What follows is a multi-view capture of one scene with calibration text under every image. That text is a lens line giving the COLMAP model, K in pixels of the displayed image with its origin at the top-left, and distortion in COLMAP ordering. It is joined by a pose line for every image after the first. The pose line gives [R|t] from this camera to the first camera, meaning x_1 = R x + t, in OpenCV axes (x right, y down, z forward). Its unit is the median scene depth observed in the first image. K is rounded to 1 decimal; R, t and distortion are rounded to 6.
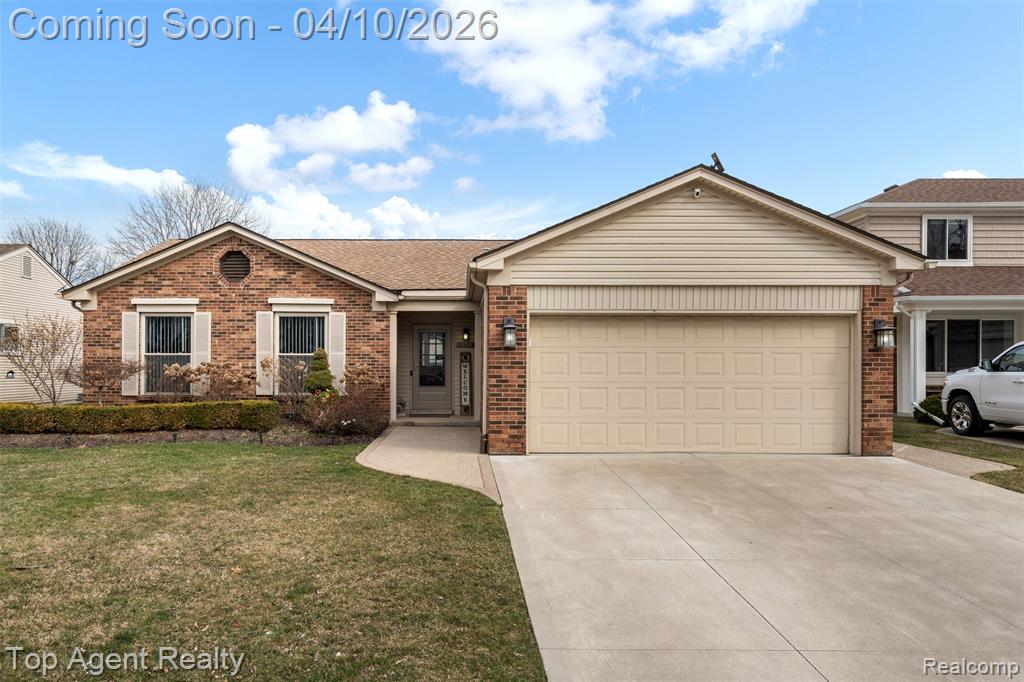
lens RADIAL K [[703.5, 0, 456.5], [0, 703.5, 326.4], [0, 0, 1]] dist [0.005746, -0.000089]
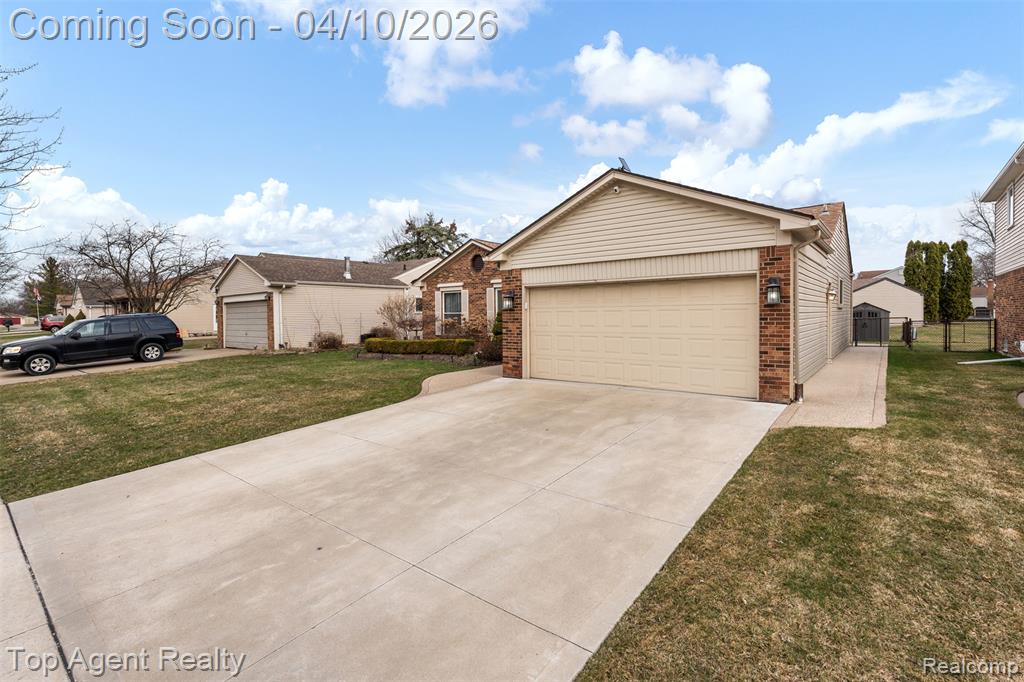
lens RADIAL K [[471.0, 0, 516.4], [0, 471.0, 298.0], [0, 0, 1]] dist [0.000232, 0.000044]
pose [[0.784301, -0.033548, -0.619473, 0.734456], [0.049167, 0.998757, 0.008162, -0.003678], [0.618429, -0.036859, 0.784976, 0.184620]]
